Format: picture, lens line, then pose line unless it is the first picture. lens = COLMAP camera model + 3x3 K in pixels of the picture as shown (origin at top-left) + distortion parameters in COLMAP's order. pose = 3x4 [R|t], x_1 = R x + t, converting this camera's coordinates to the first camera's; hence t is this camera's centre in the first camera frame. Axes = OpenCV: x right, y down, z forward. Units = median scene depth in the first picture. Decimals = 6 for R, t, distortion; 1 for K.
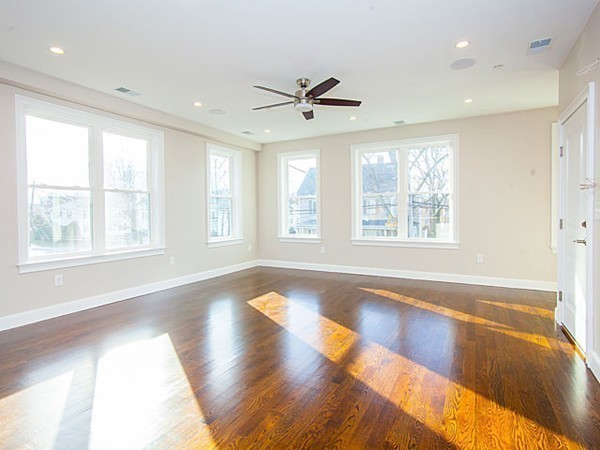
lens RADIAL K [[324.6, 0, 314.8], [0, 324.6, 218.6], [0, 0, 1]] dist [0.008066, 0.001892]
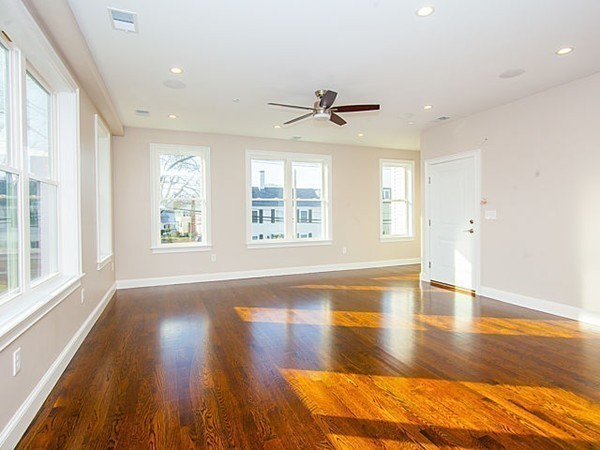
lens RADIAL K [[324.6, 0, 300.8], [0, 324.6, 219.7], [0, 0, 1]] dist [0.008066, 0.001892]
pose [[0.650387, -0.011426, 0.759517, -0.658851], [0.019255, 0.999814, -0.001447, -0.006376], [-0.759359, 0.015565, 0.650485, 0.275326]]
